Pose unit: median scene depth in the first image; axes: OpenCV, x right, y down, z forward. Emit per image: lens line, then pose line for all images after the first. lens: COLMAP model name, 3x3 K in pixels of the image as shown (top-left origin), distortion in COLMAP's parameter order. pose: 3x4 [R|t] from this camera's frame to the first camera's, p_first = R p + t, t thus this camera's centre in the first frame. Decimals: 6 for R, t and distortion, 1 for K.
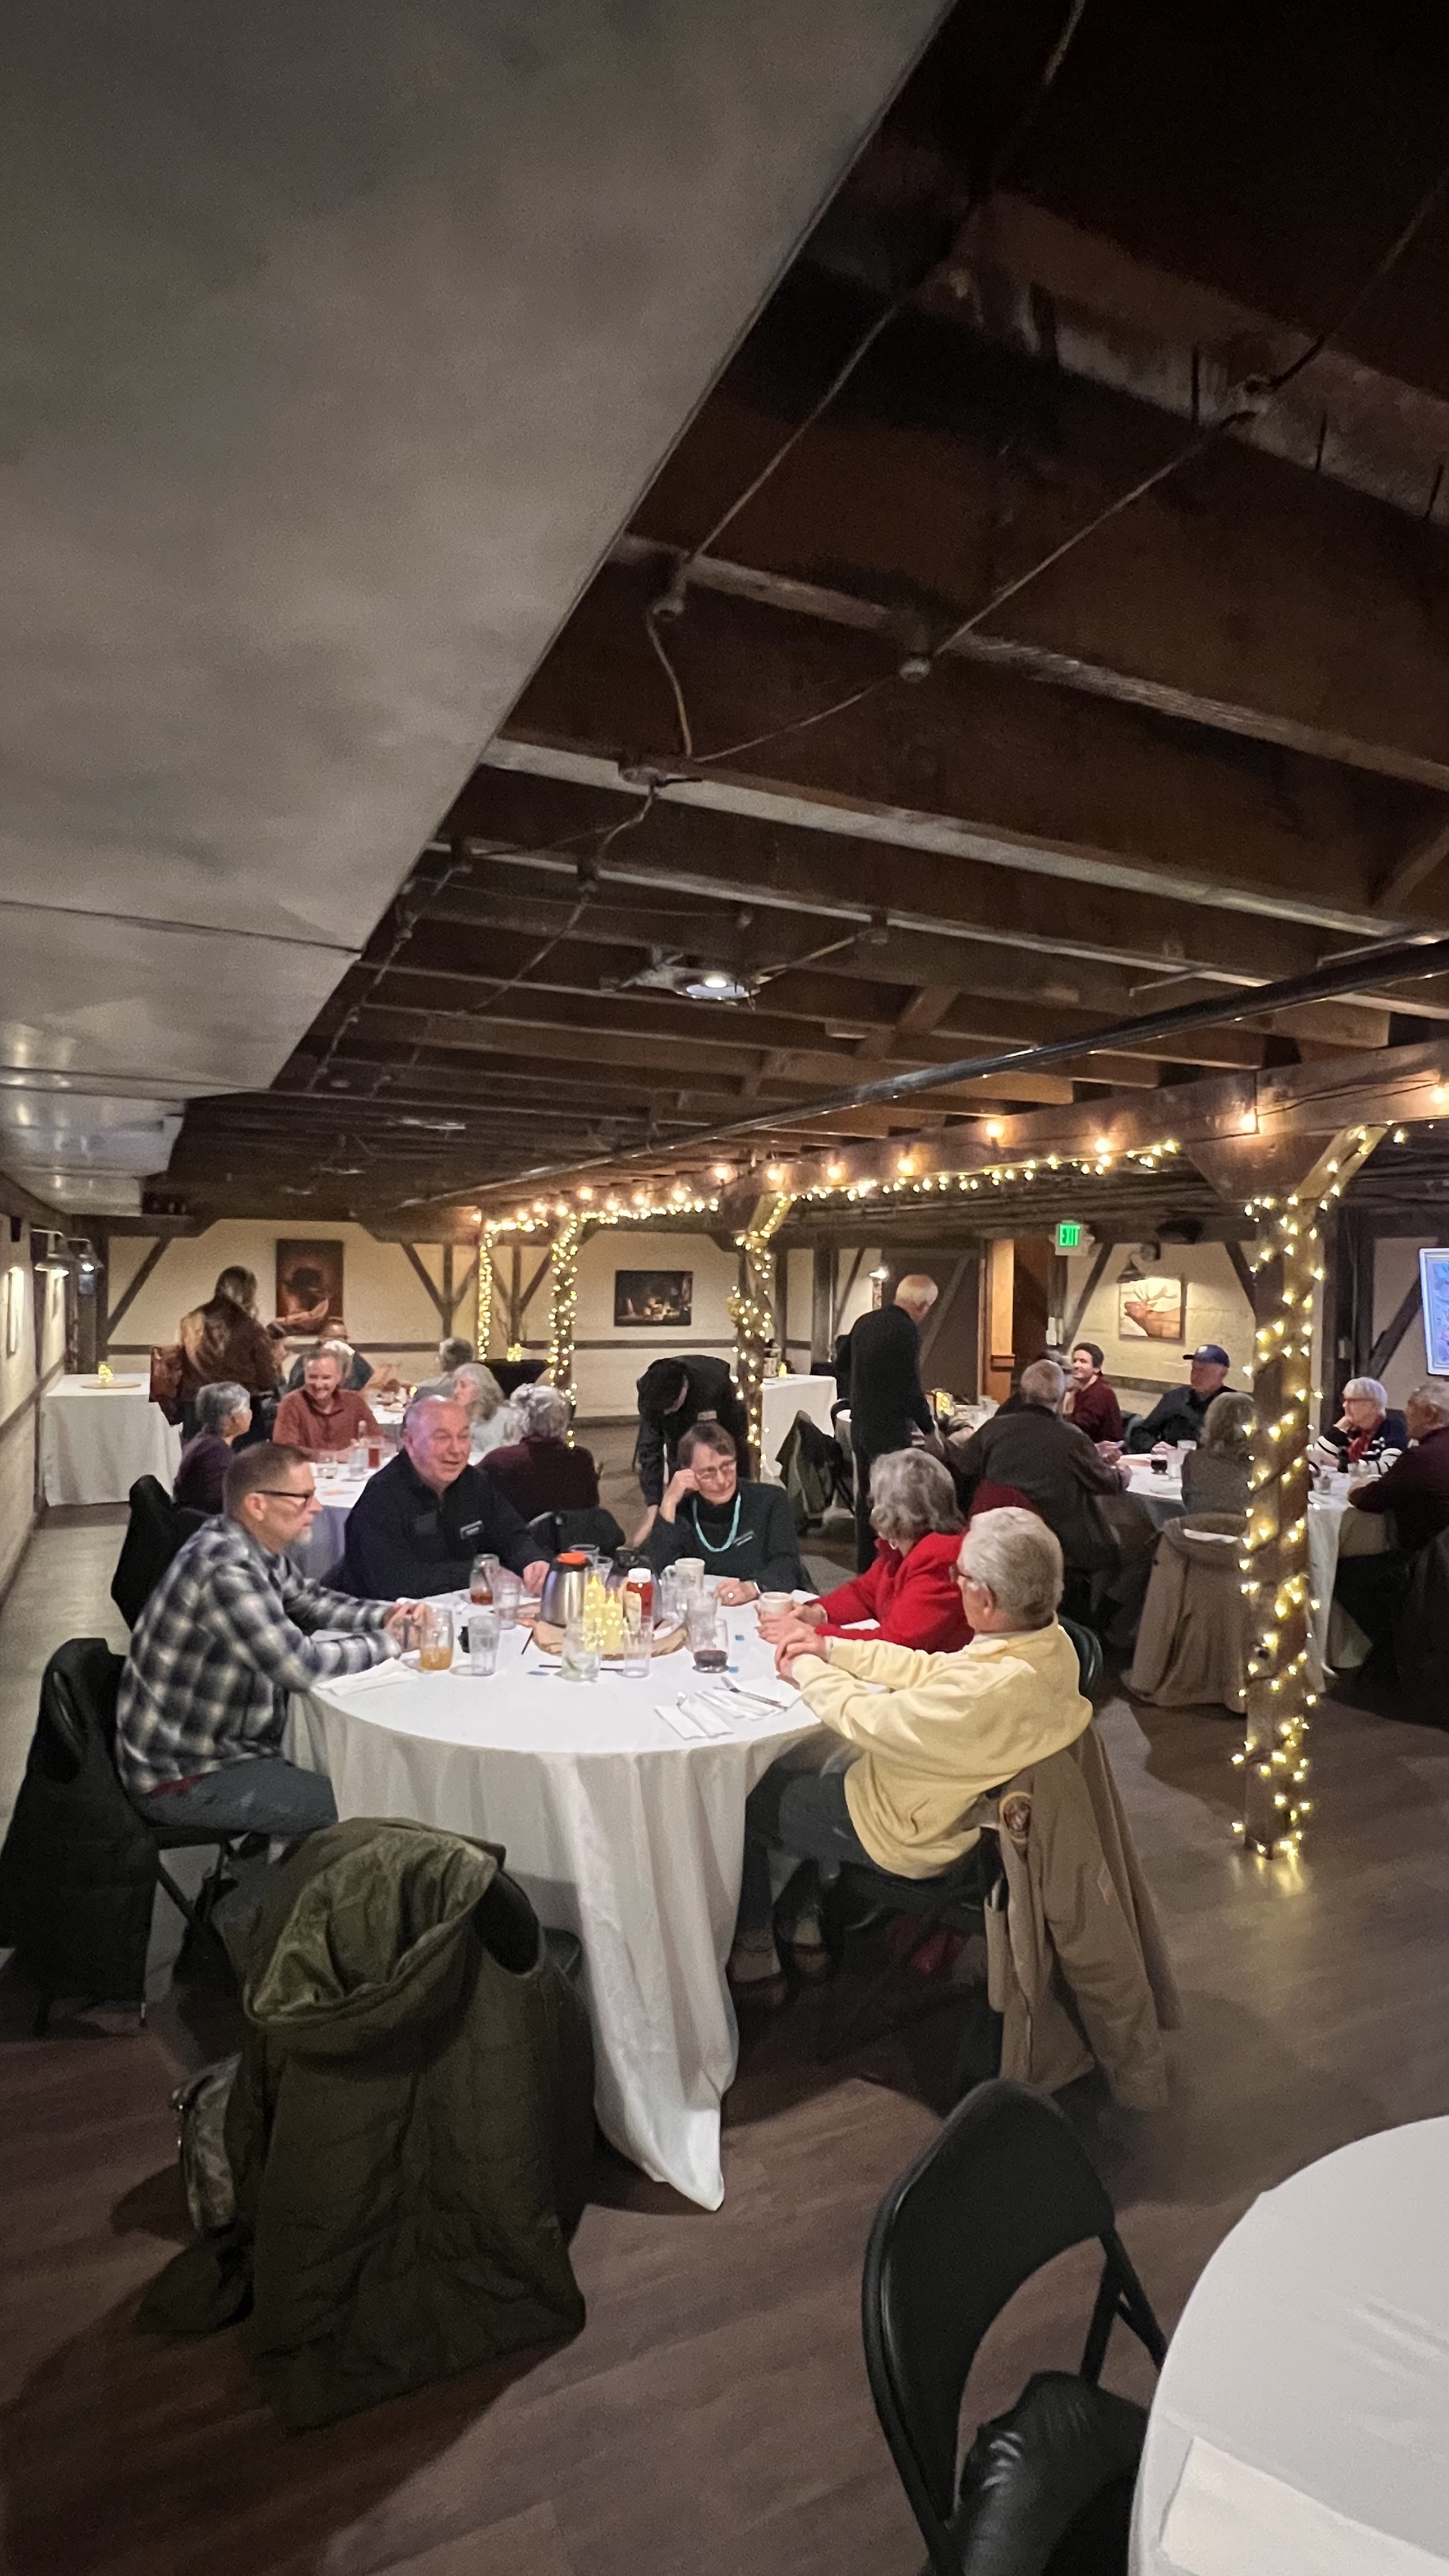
lens RADIAL K [[1203.3, 0, 726.5], [0, 1203.3, 1296.0], [0, 0, 1]] dist [-0.003702, -0.000019]
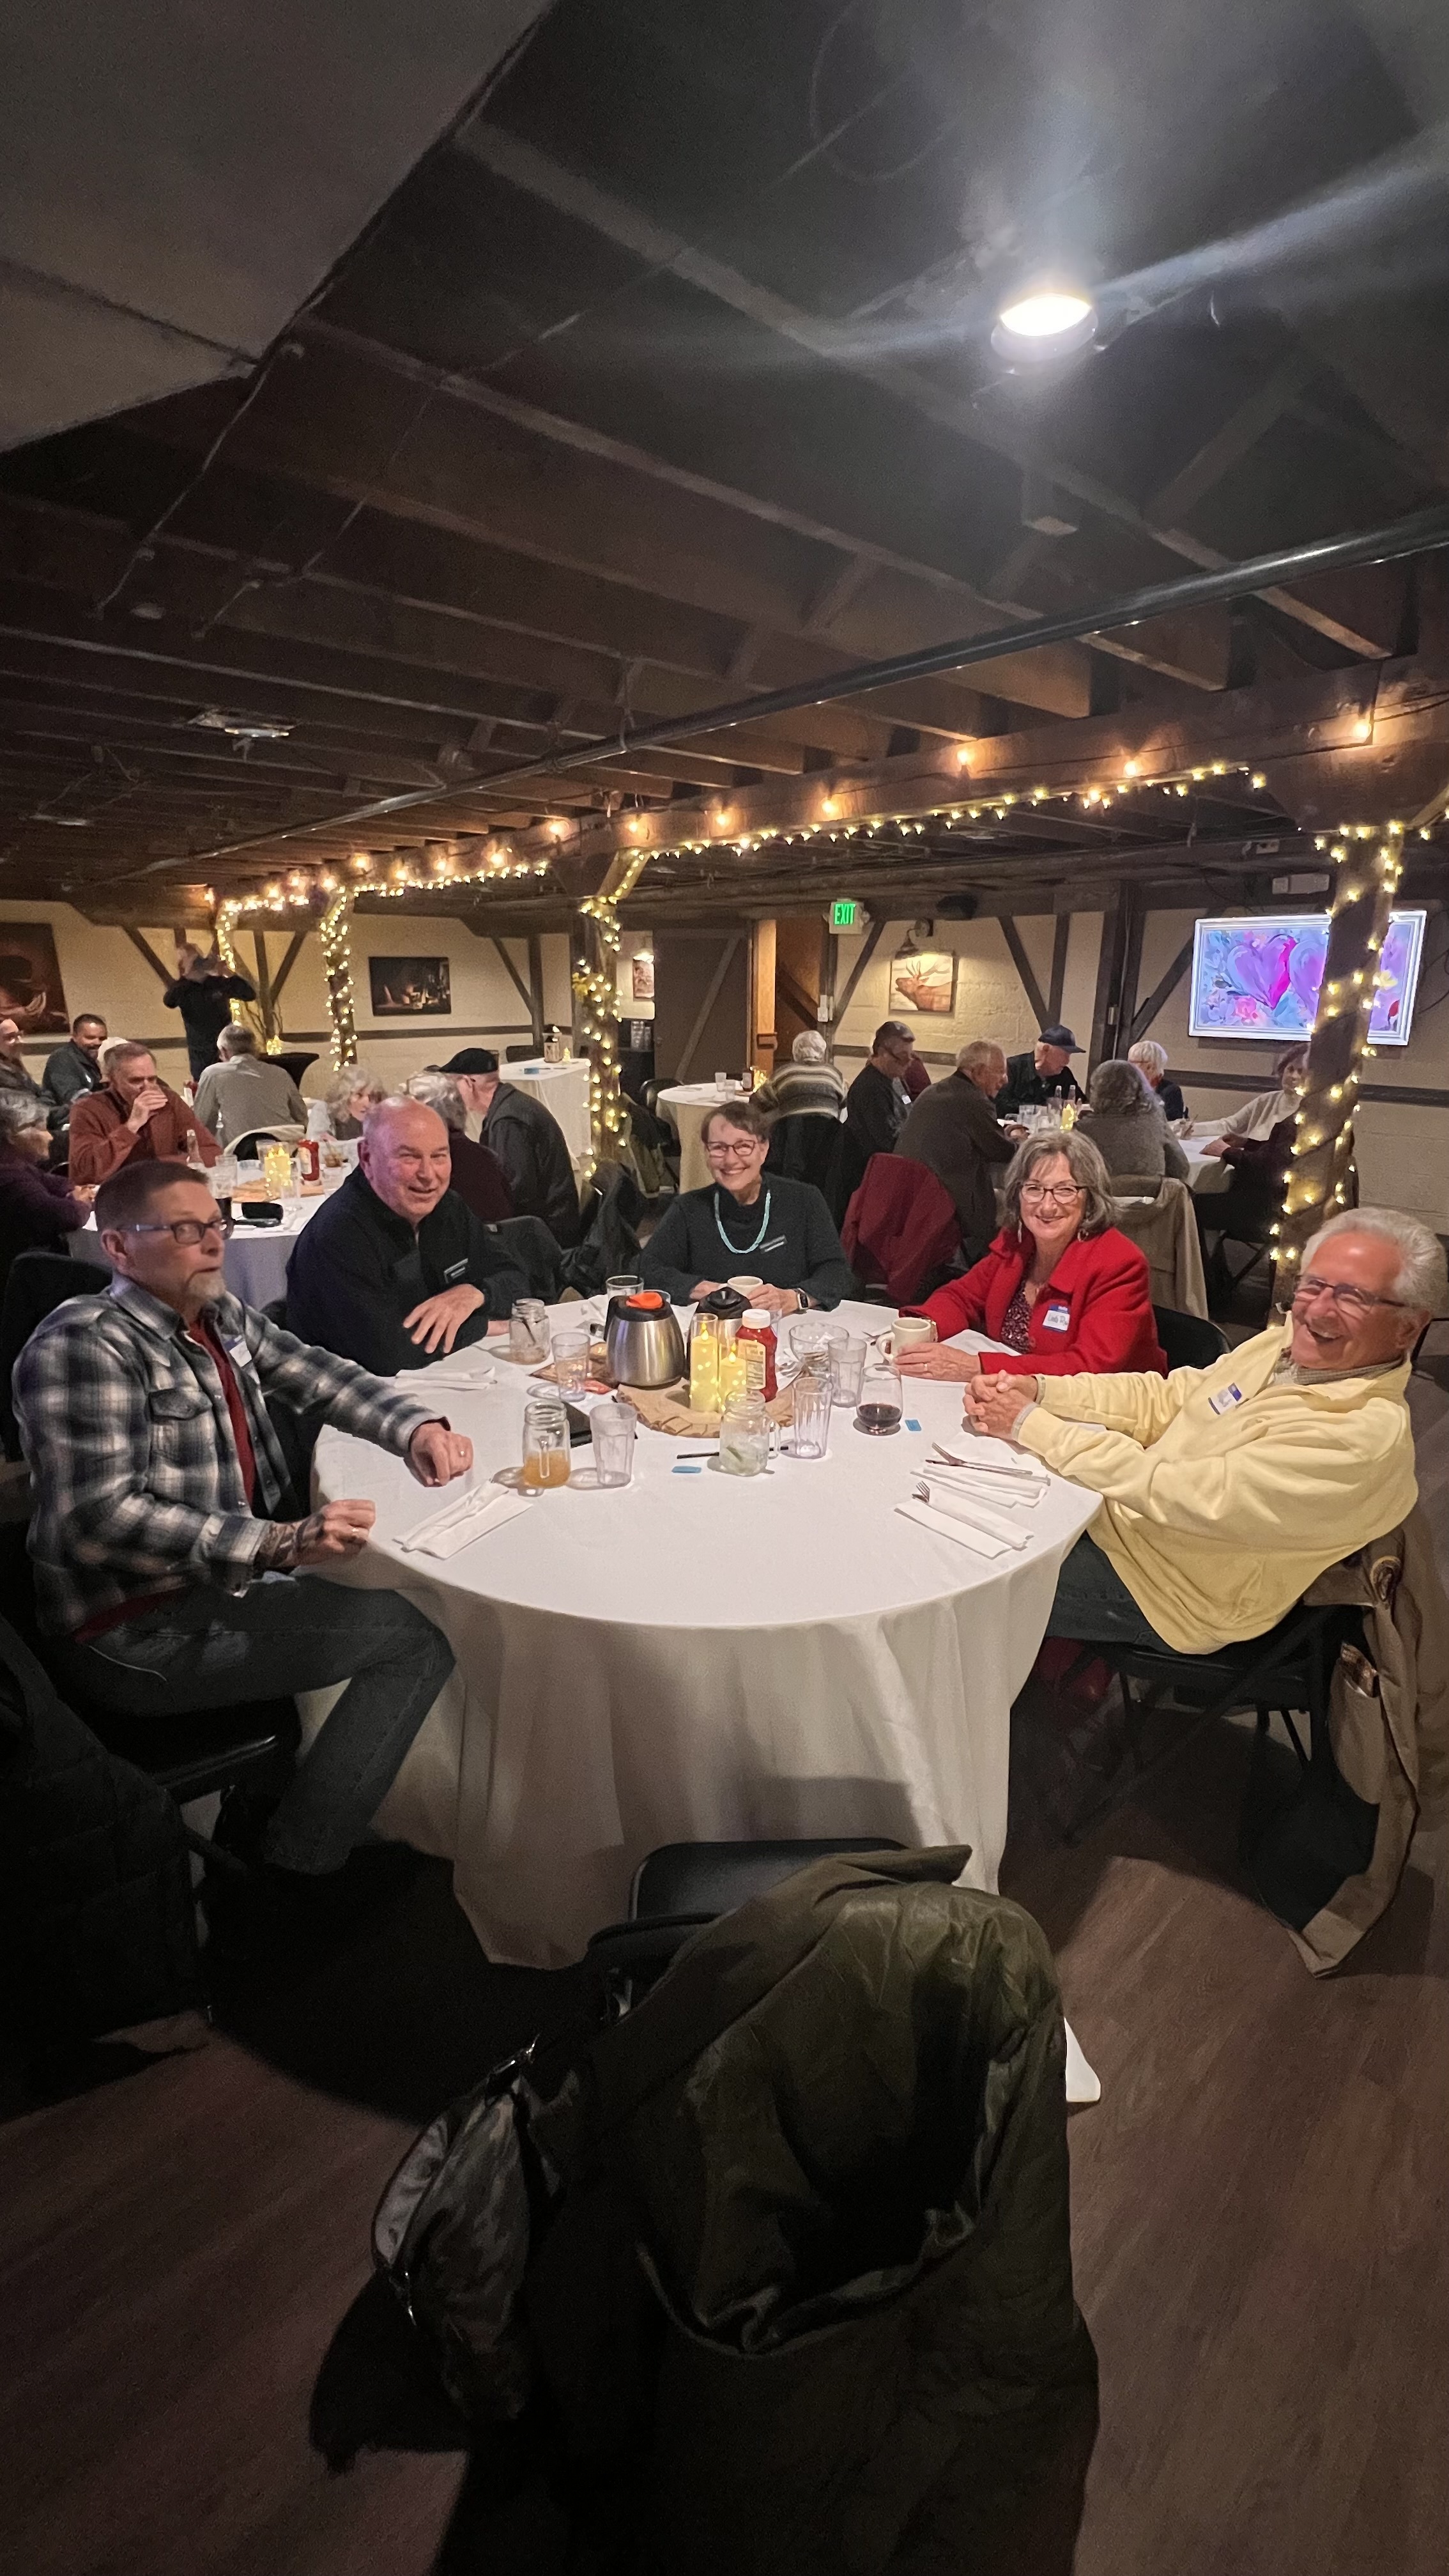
lens RADIAL K [[1022.7, 0, 724.4], [0, 1022.7, 1274.7], [0, 0, 1]] dist [-0.006898, -0.000161]
pose [[0.960470, -0.090983, 0.263095, -0.113973], [0.016468, 0.961999, 0.272557, 0.011950], [-0.277896, -0.257450, 0.925469, 0.177491]]
